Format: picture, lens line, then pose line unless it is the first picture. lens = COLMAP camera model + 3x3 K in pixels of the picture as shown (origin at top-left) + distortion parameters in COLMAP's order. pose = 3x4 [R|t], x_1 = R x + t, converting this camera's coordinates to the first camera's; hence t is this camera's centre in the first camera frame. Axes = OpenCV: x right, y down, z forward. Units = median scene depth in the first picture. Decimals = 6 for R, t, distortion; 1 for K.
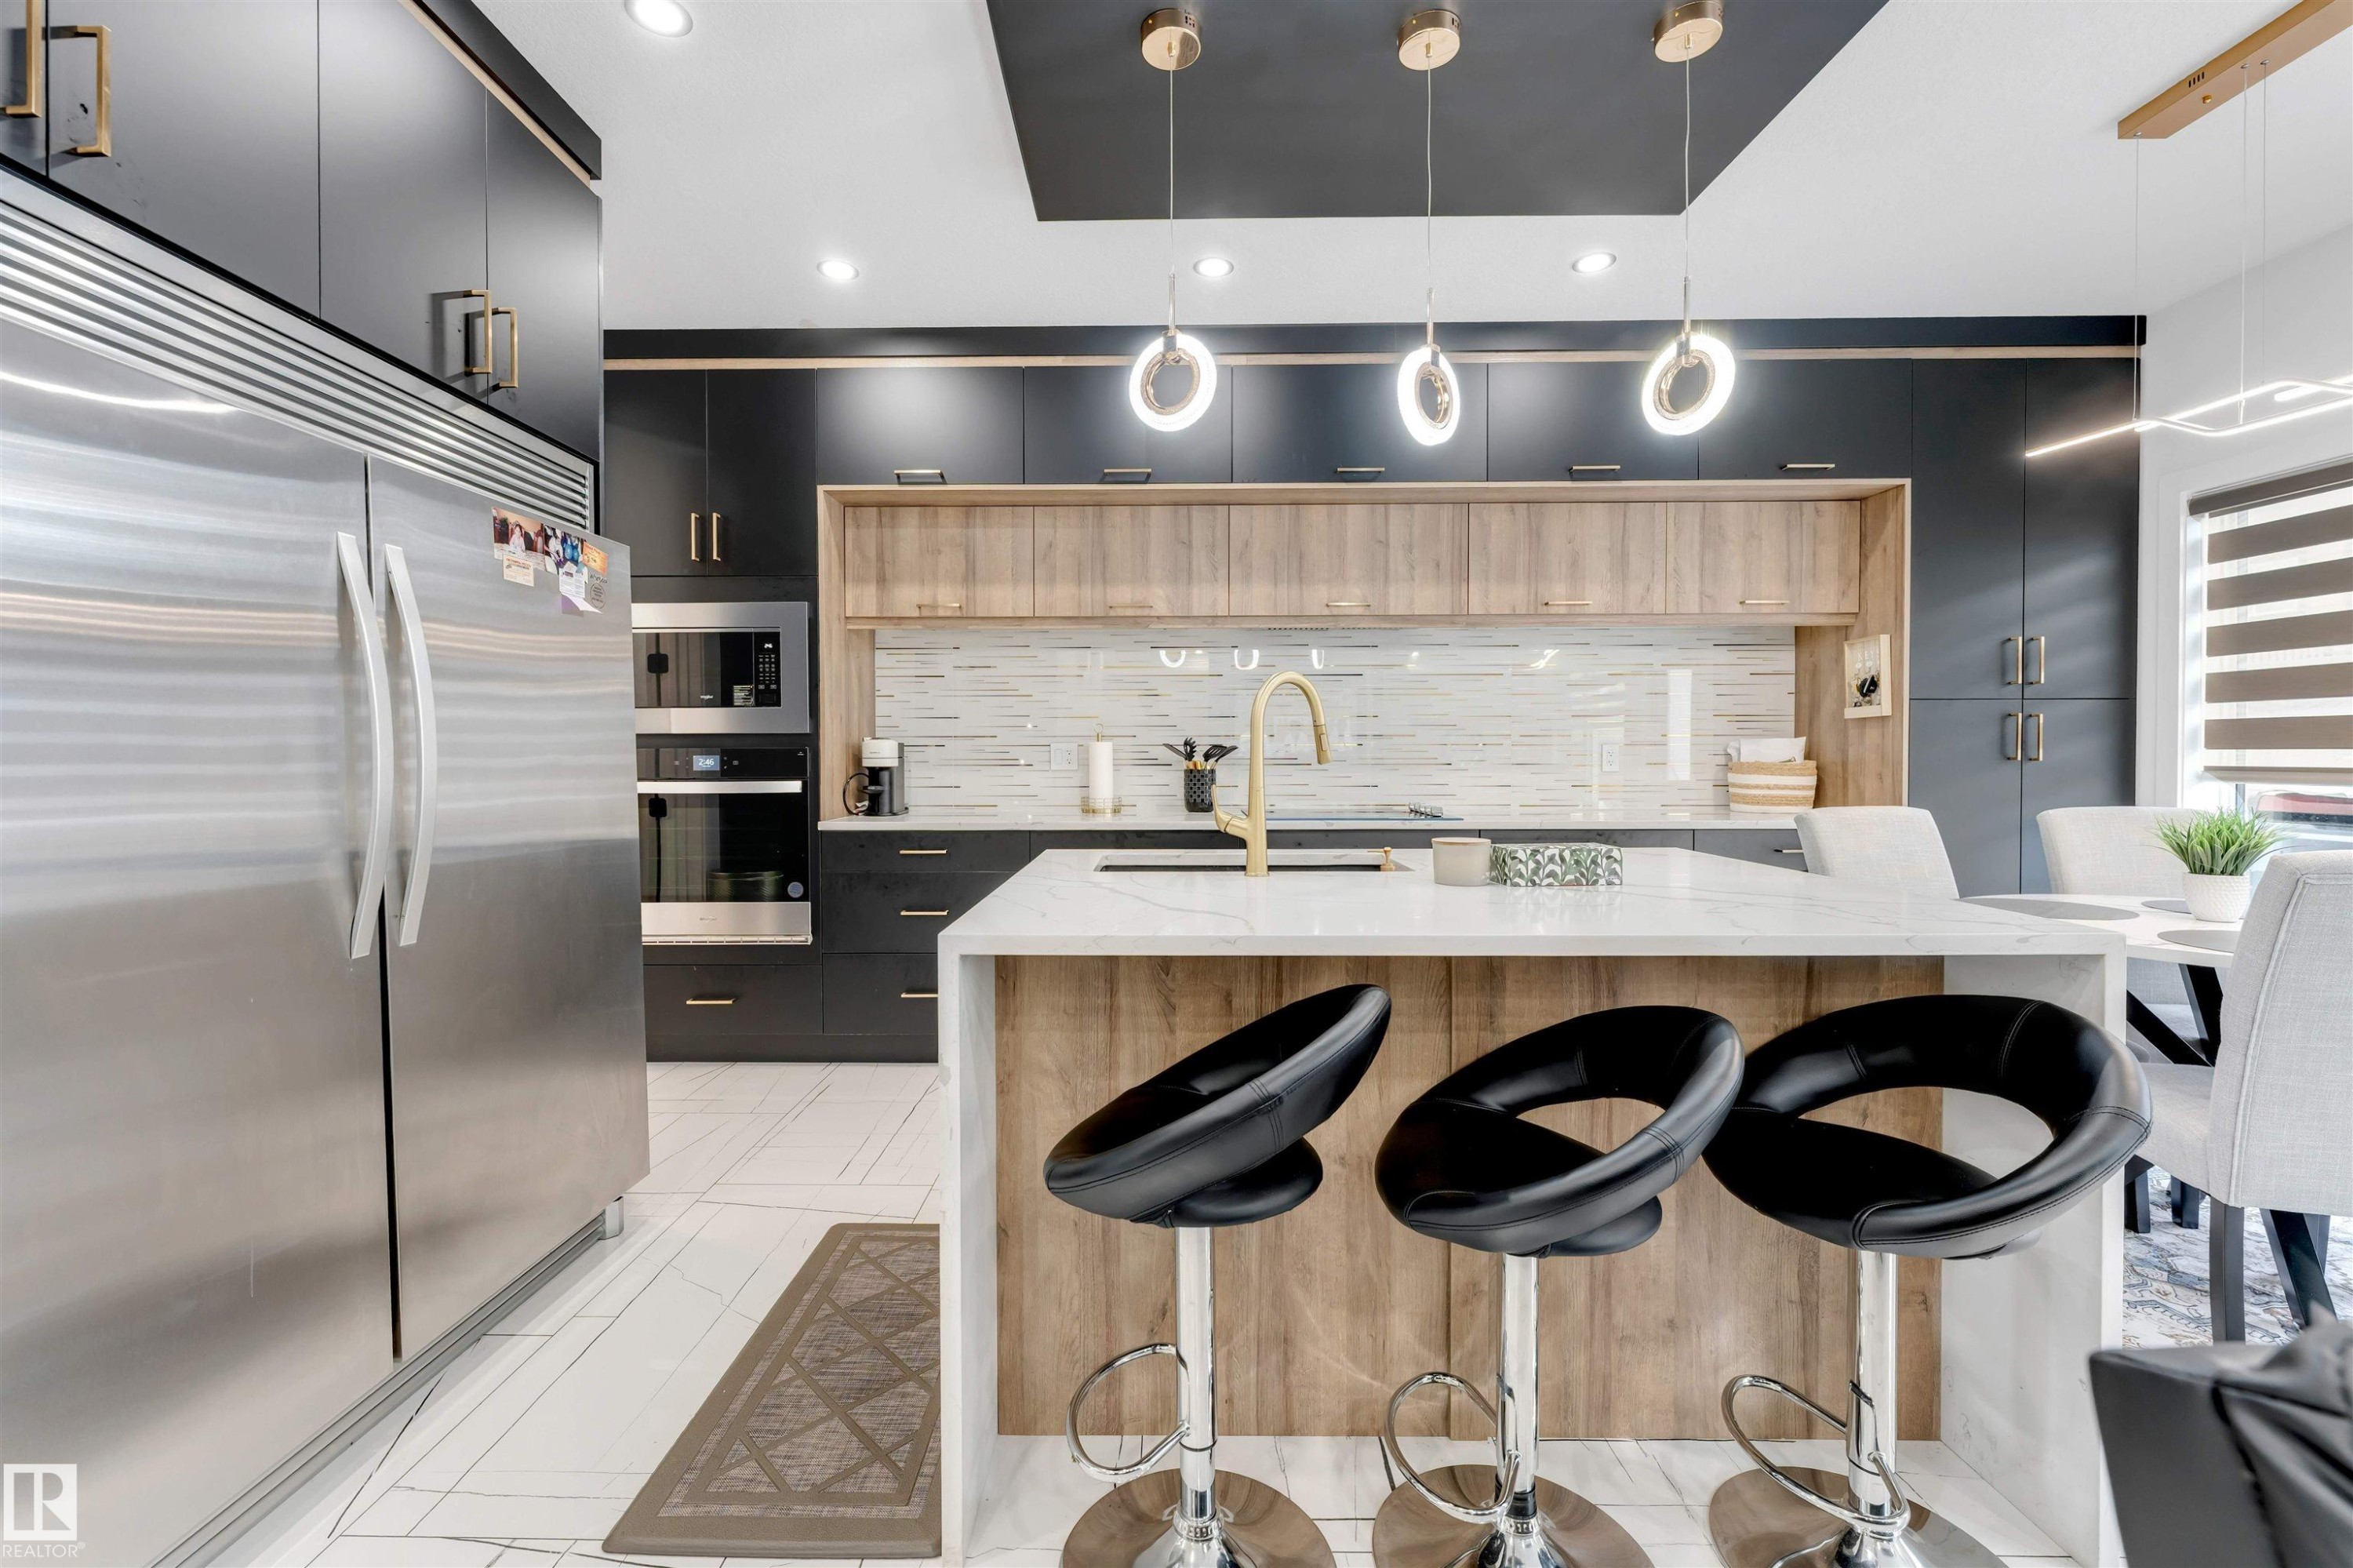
lens RADIAL K [[982.6, 0, 1167.0], [0, 982.6, 763.1], [0, 0, 1]] dist [-0.003293, 0.000572]
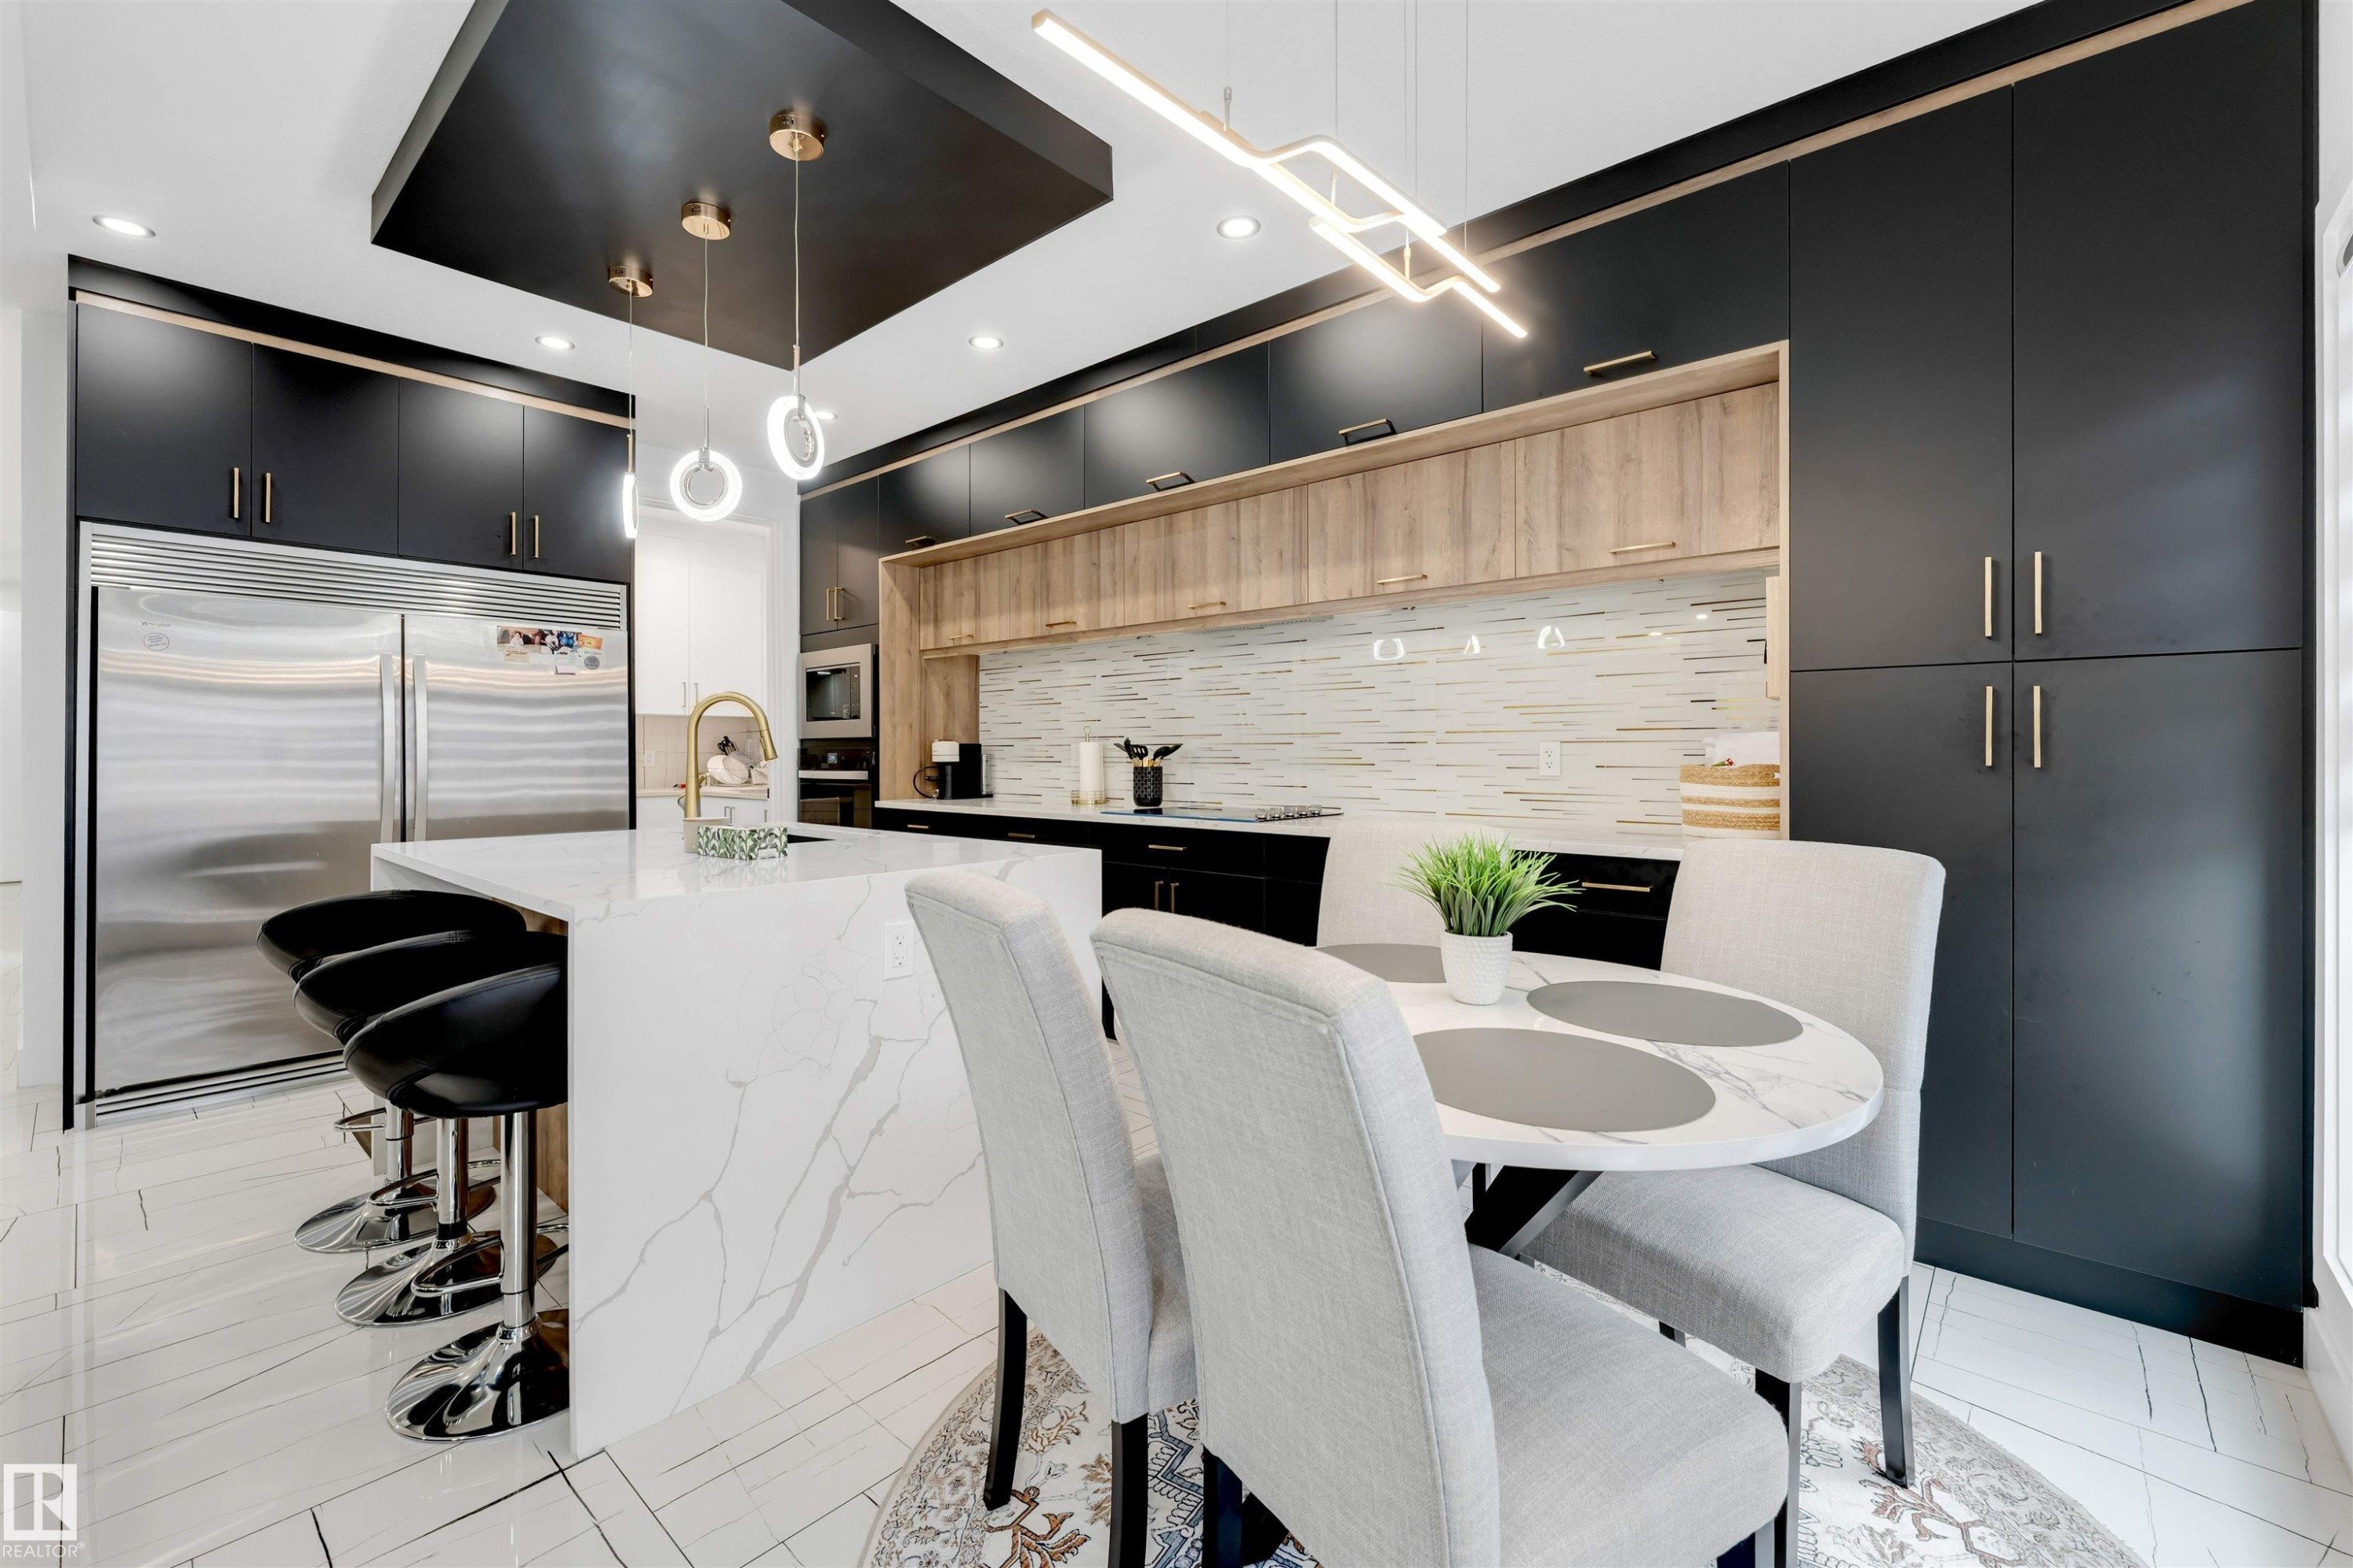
lens RADIAL K [[982.6, 0, 1140.5], [0, 982.6, 744.2], [0, 0, 1]] dist [-0.003293, 0.000572]
pose [[0.747985, -0.003604, -0.663705, 0.803863], [-0.007855, 0.999867, -0.014283, -0.003560], [0.663669, 0.015897, 0.747858, 0.201315]]
